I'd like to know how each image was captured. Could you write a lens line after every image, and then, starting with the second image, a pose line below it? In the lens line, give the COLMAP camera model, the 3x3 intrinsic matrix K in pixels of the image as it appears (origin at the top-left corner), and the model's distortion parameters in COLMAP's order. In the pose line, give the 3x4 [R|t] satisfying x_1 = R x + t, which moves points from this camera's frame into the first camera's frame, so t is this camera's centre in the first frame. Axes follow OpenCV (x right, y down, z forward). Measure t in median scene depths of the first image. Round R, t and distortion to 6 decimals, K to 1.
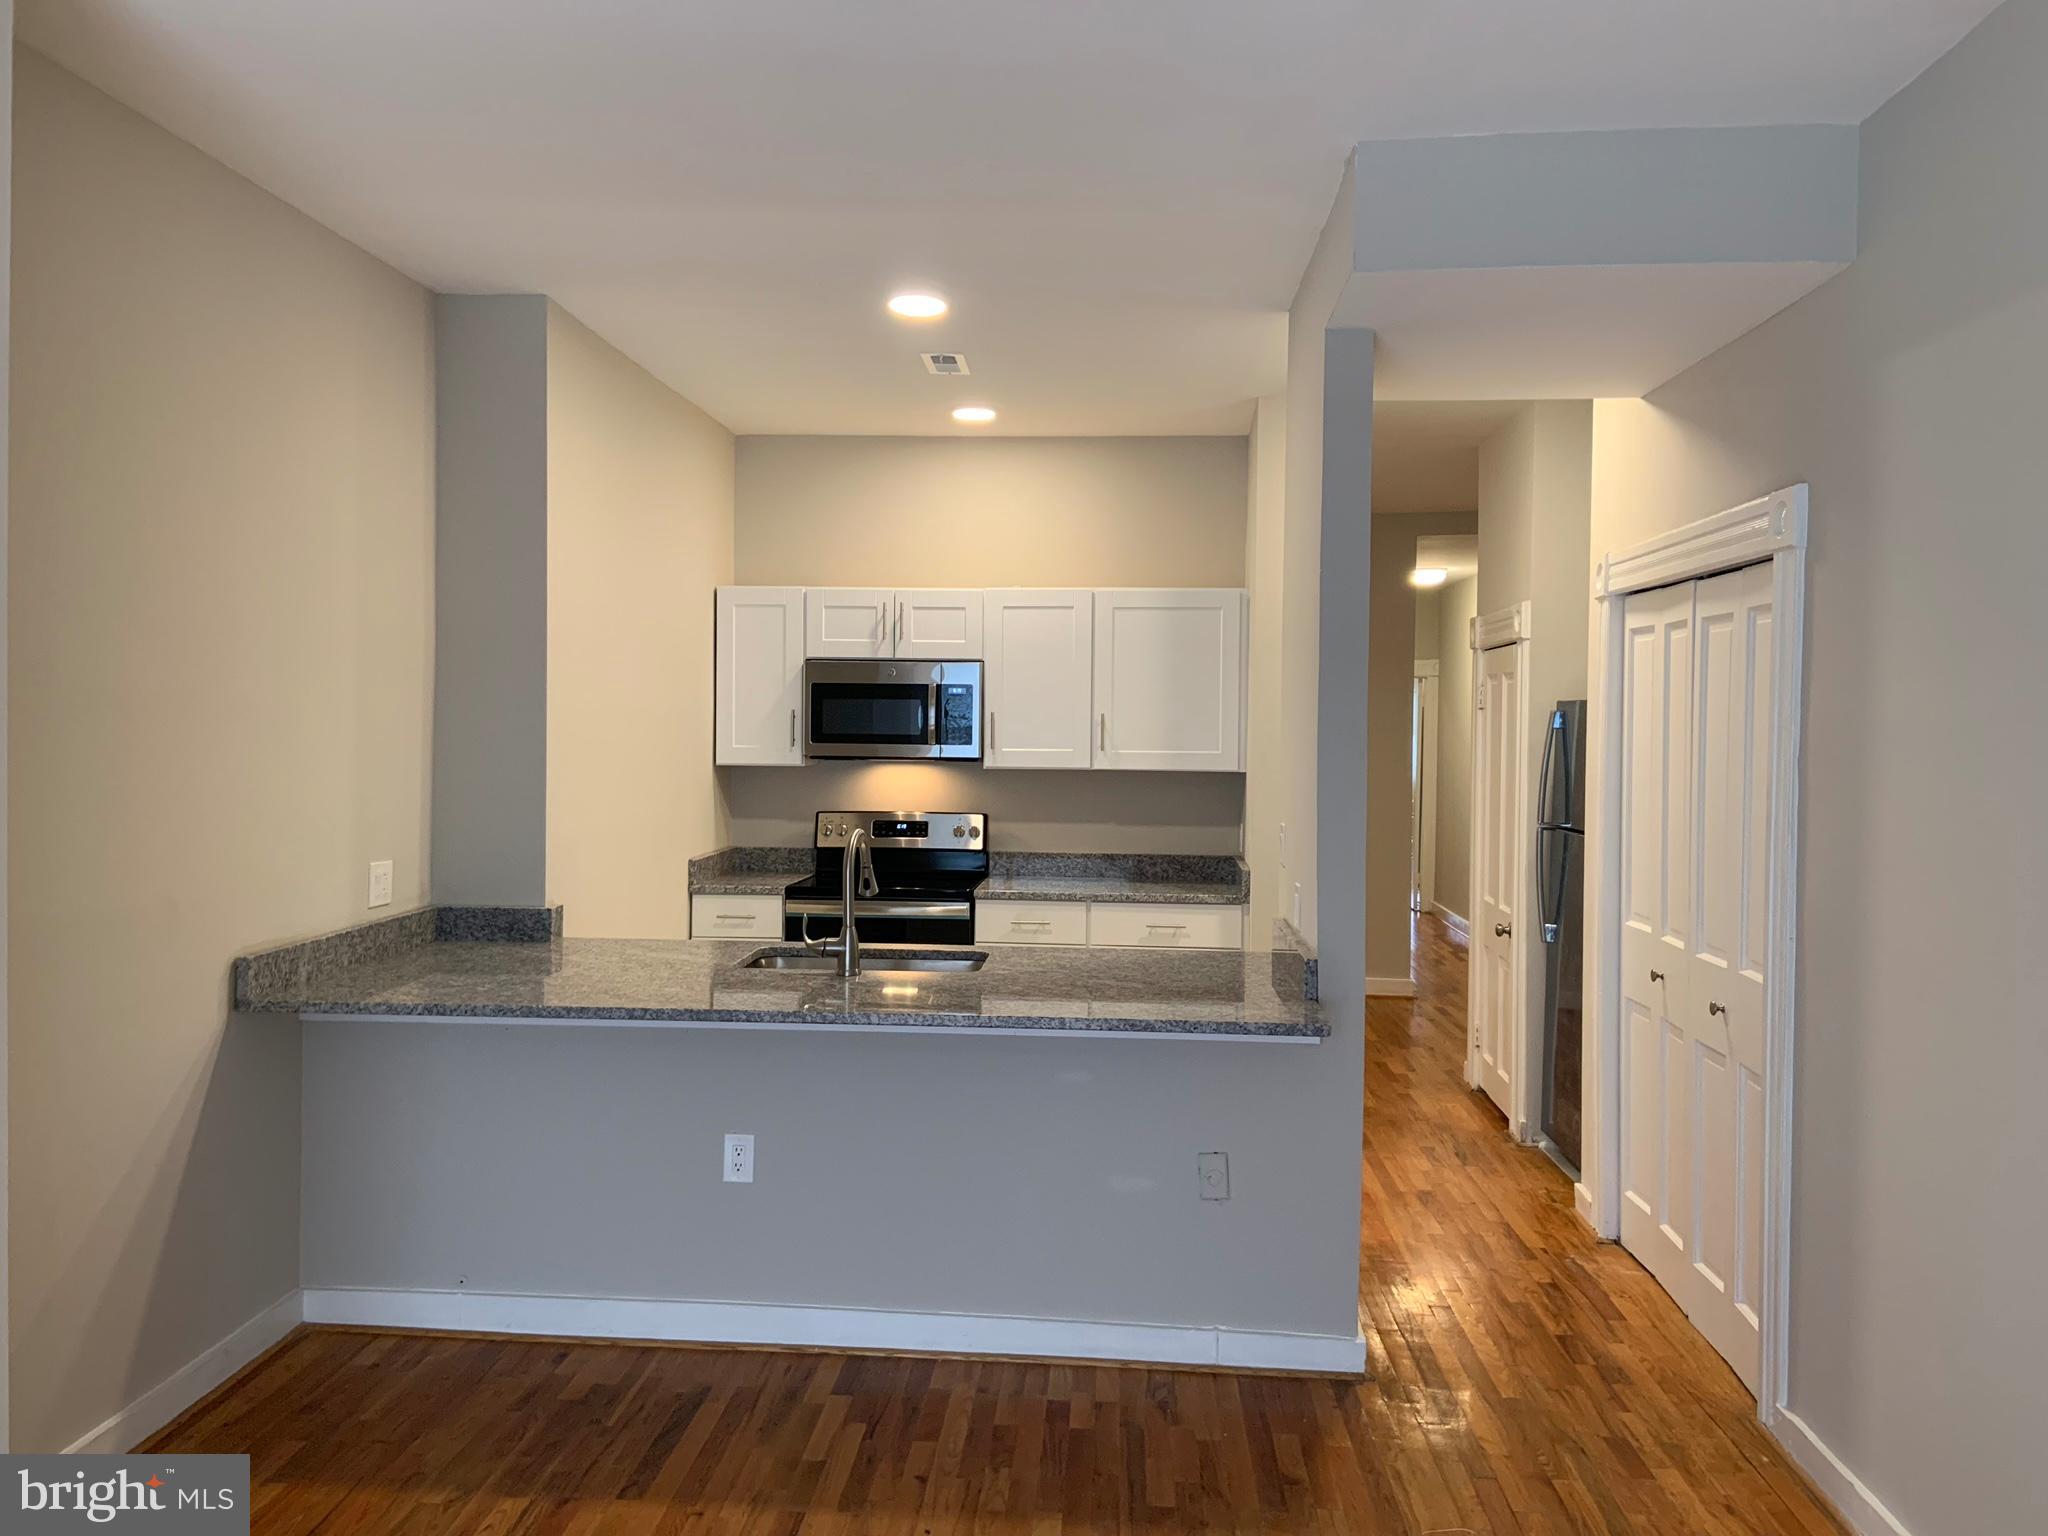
lens RADIAL K [[1531.1, 0, 1023.9], [0, 1531.1, 756.0], [0, 0, 1]] dist [0.128309, -0.160932]
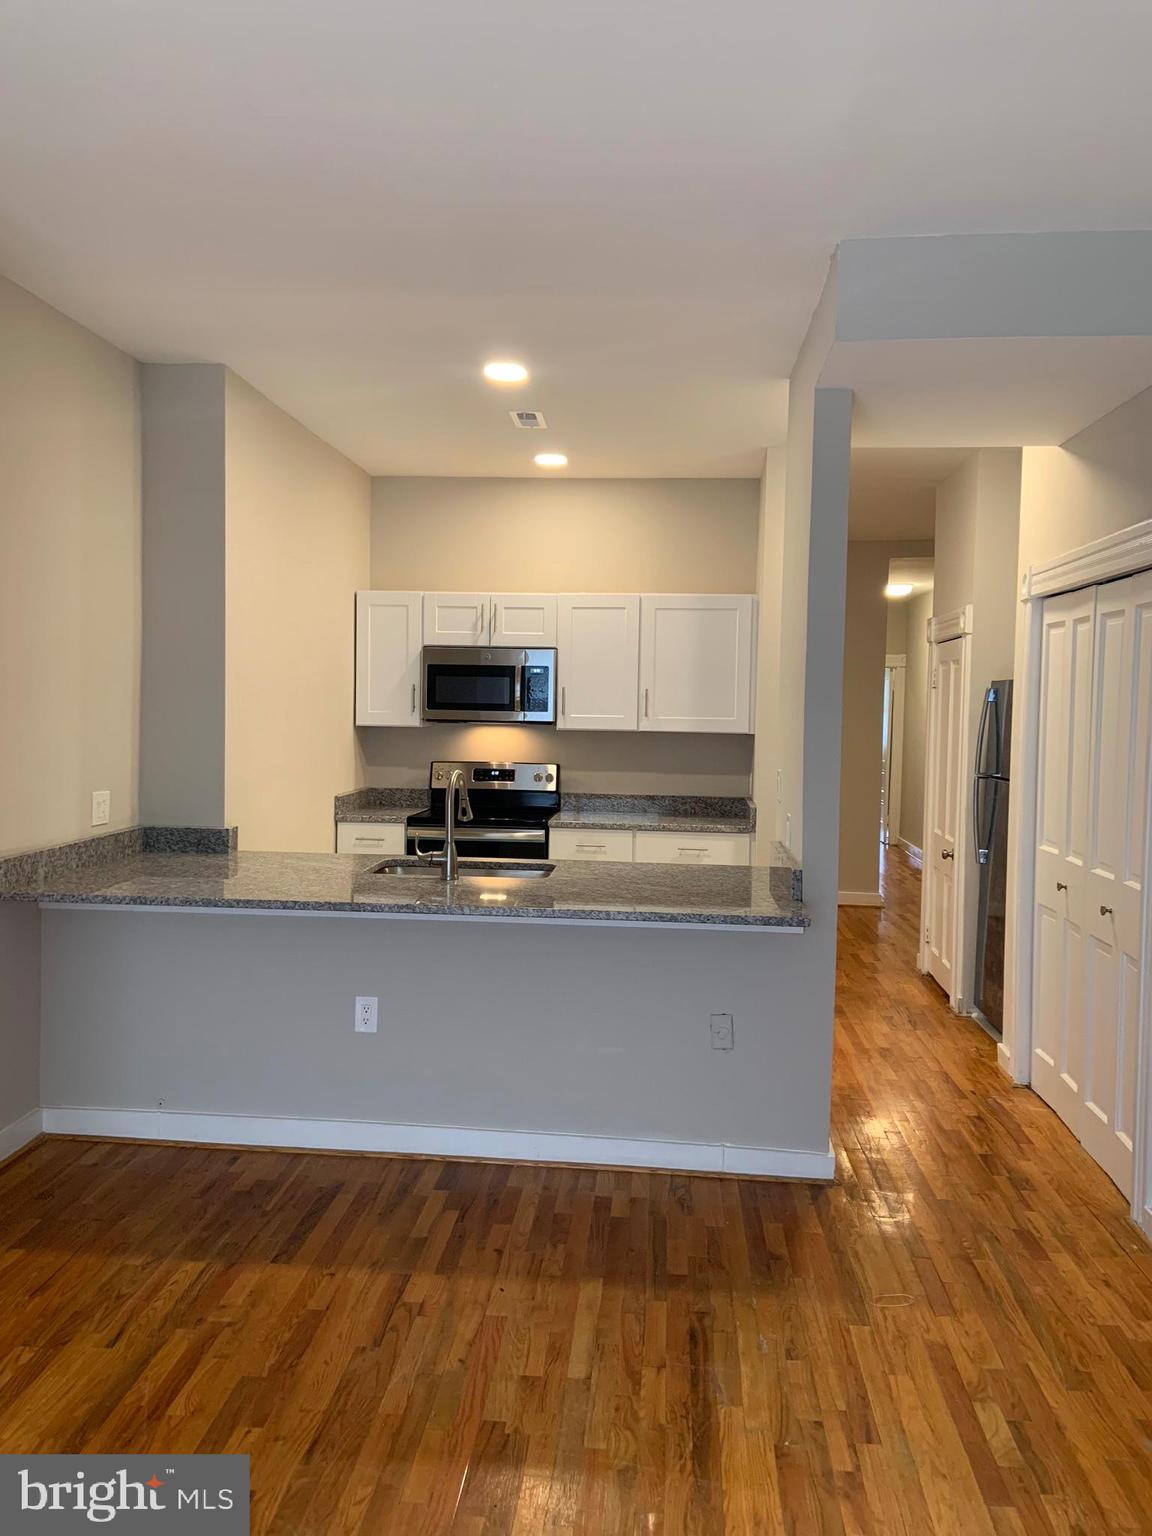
lens RADIAL K [[1148.3, 0, 579.3], [0, 1148.3, 755.6], [0, 0, 1]] dist [0.128309, -0.160932]
pose [[0.999875, 0.008336, -0.013404, 0.009297], [-0.008022, 0.999696, 0.023306, 0.009947], [0.013594, -0.023196, 0.999639, 0.006695]]
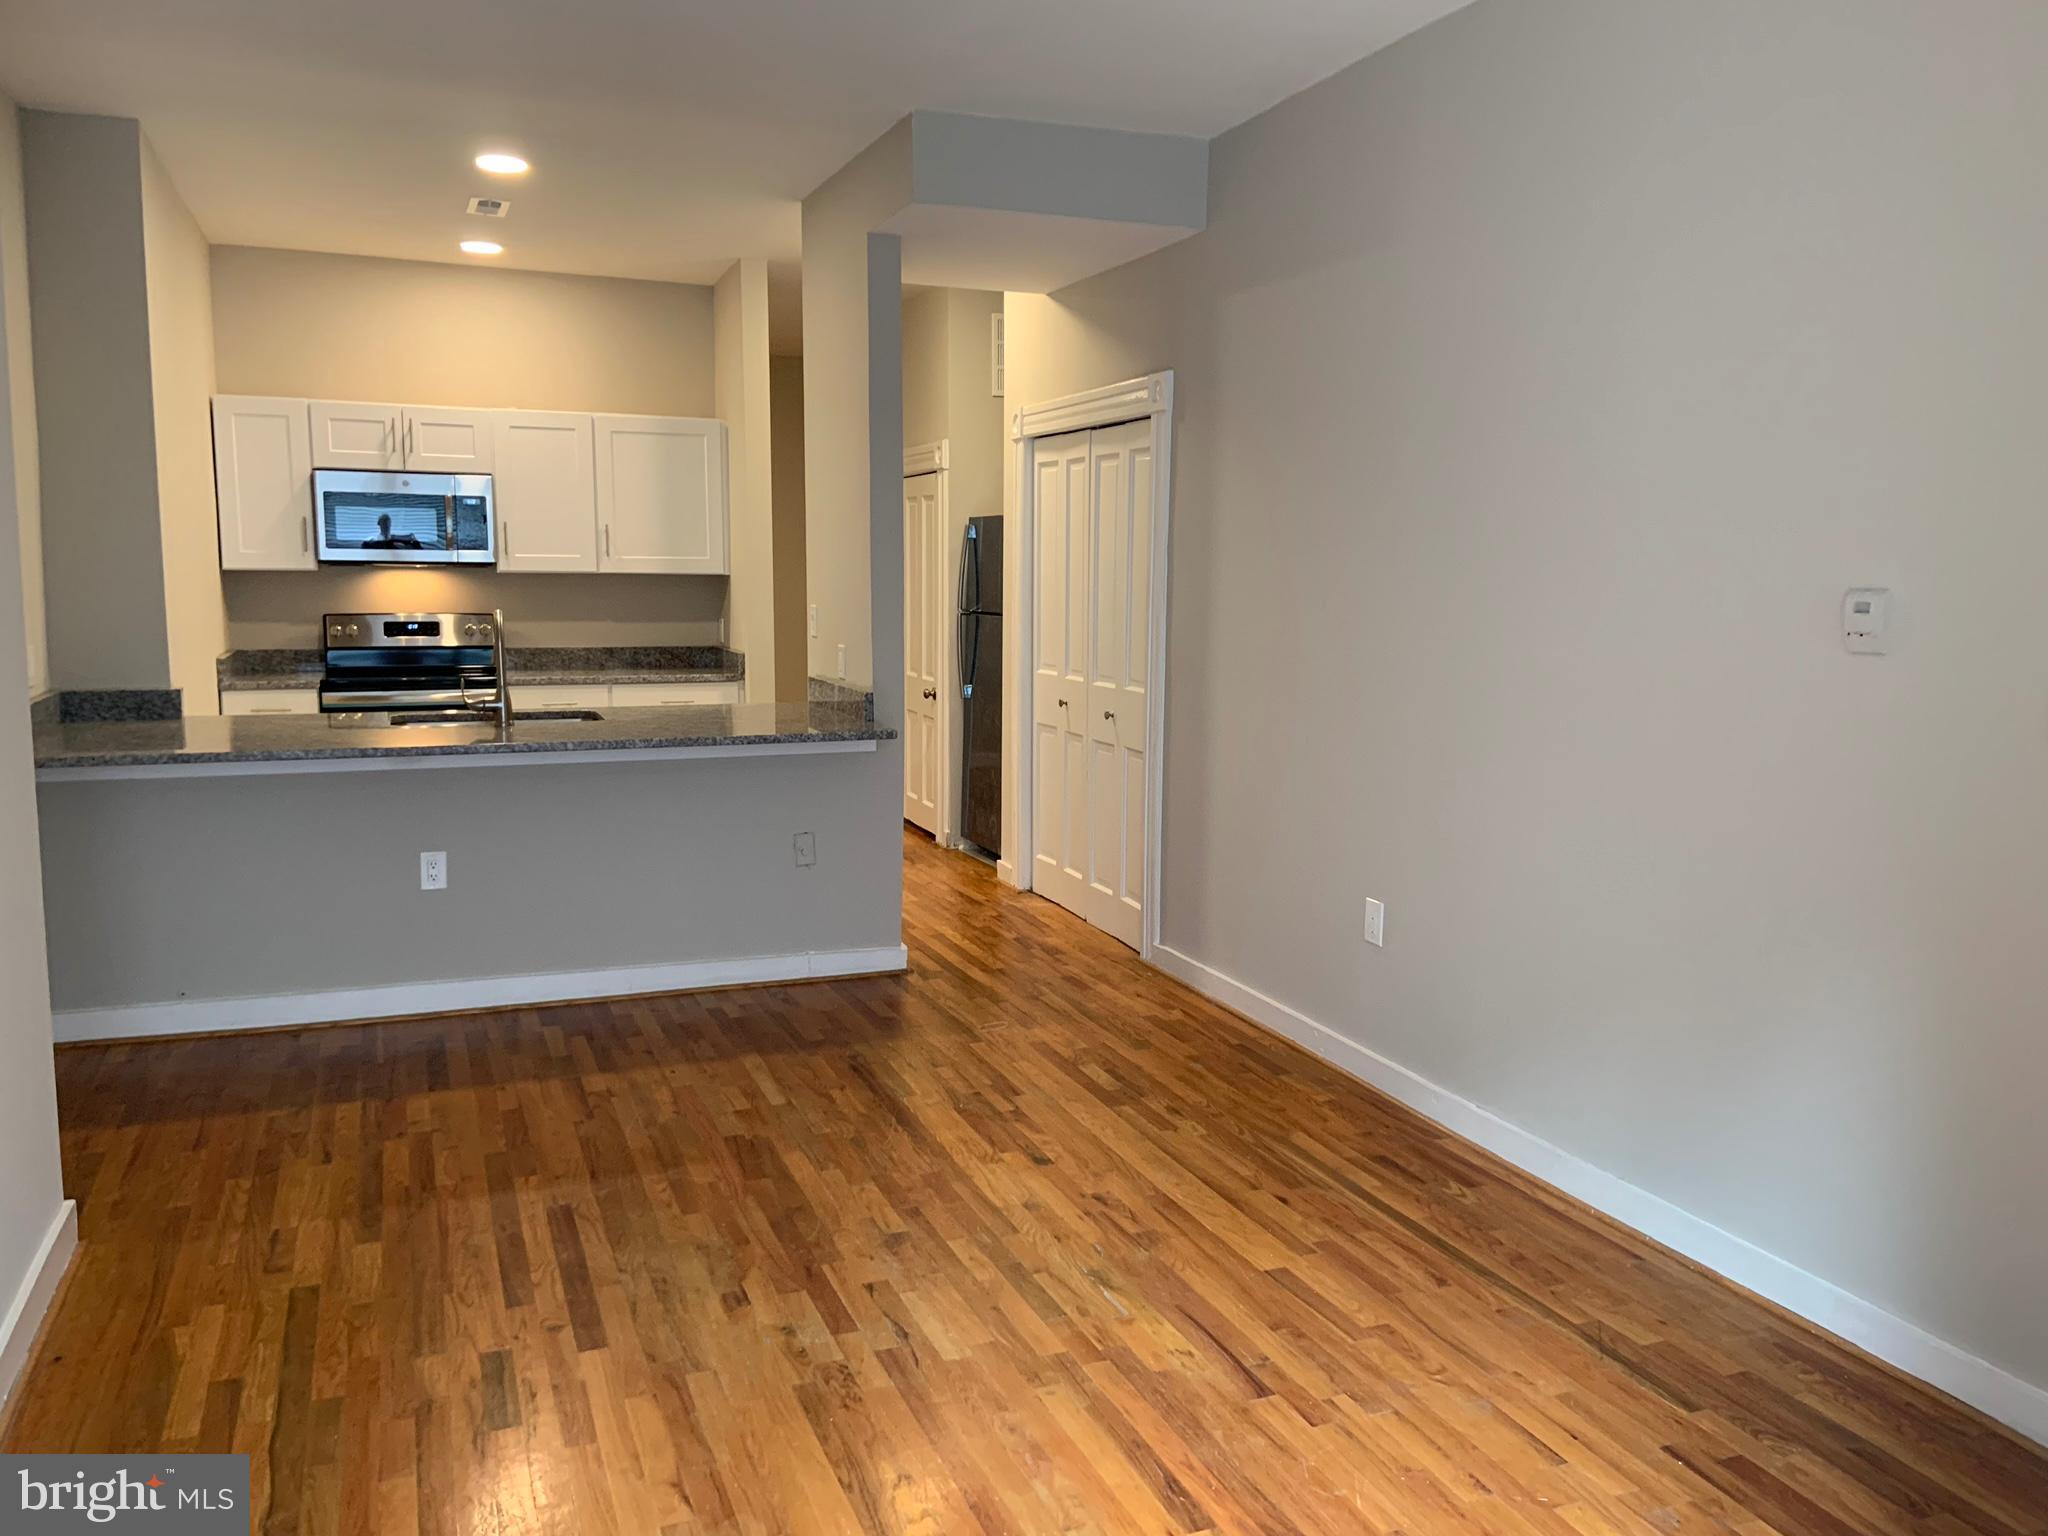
lens RADIAL K [[1530.6, 0, 1003.9], [0, 1530.6, 755.5], [0, 0, 1]] dist [0.131172, -0.168966]
pose [[0.903747, -0.057692, 0.424161, -0.249711], [0.011955, 0.993891, 0.109712, 0.029427], [-0.427900, -0.094081, 0.898916, -0.270079]]
